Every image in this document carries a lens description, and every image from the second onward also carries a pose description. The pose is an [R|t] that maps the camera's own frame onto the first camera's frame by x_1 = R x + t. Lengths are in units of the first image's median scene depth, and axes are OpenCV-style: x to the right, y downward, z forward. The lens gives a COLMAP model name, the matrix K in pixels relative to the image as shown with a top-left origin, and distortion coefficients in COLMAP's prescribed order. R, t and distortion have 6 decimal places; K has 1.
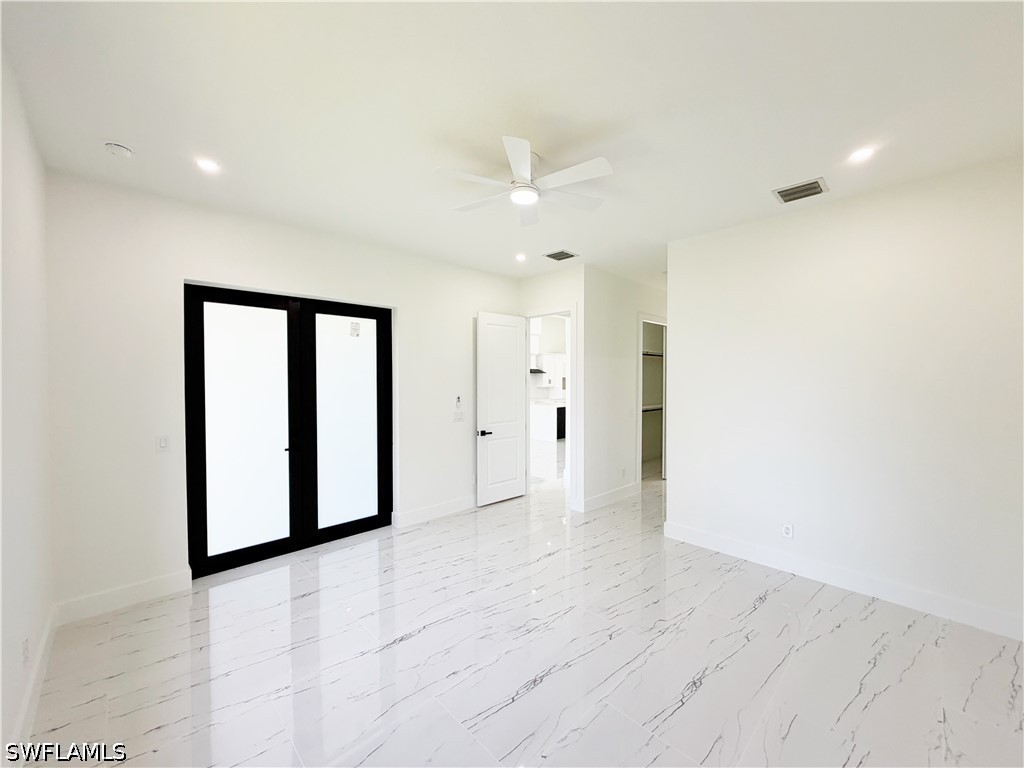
lens RADIAL K [[408.0, 0, 505.6], [0, 408.0, 385.3], [0, 0, 1]] dist [-0.002673, -0.000372]
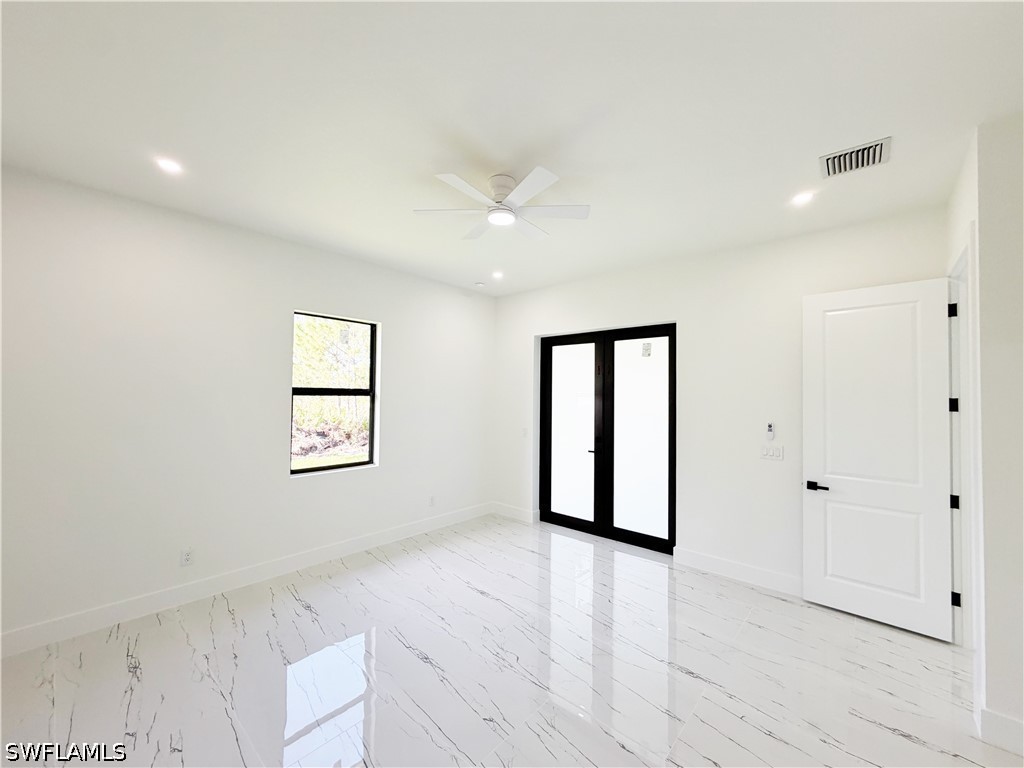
lens RADIAL K [[403.4, 0, 510.4], [0, 403.4, 385.8], [0, 0, 1]] dist [0.000931, 0.000159]
pose [[0.083850, -0.021258, -0.996252, 0.694554], [-0.029616, 0.999278, -0.023816, -0.010039], [0.996038, 0.031502, 0.083160, 0.627598]]
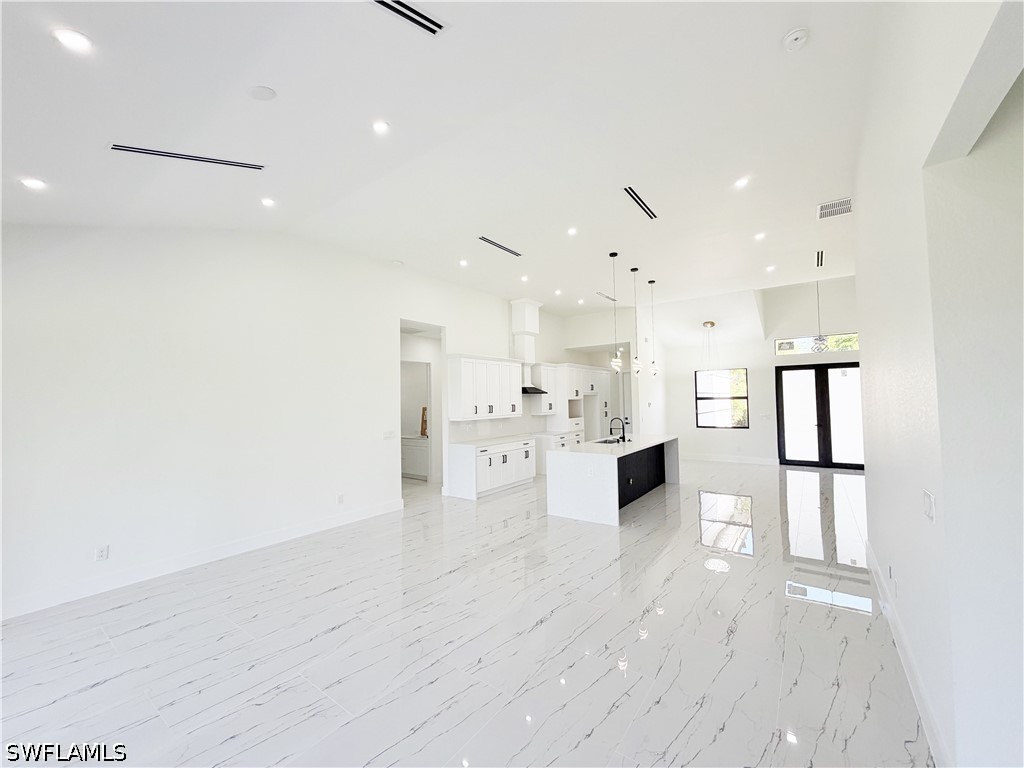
lens RADIAL K [[403.4, 0, 510.4], [0, 403.4, 385.8], [0, 0, 1]] dist [0.000931, 0.000159]
pose [[0.171324, -0.037428, -0.984504, 1.564941], [-0.002495, 0.999258, -0.038423, 0.016196], [0.985212, 0.009039, 0.171103, -1.251159]]
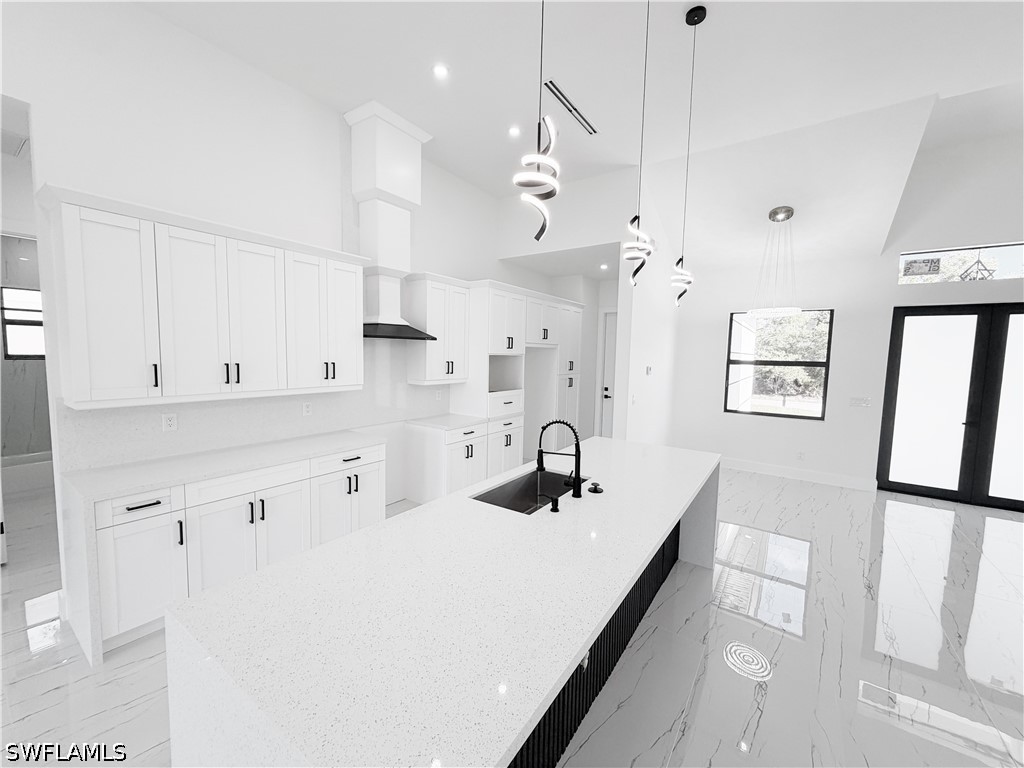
lens RADIAL K [[408.0, 0, 505.6], [0, 408.0, 385.3], [0, 0, 1]] dist [-0.002673, -0.000372]
pose [[0.191109, 0.083665, -0.977997, 0.433016], [-0.042167, 0.996141, 0.076978, -0.001172], [0.980663, 0.026527, 0.193900, -0.672539]]
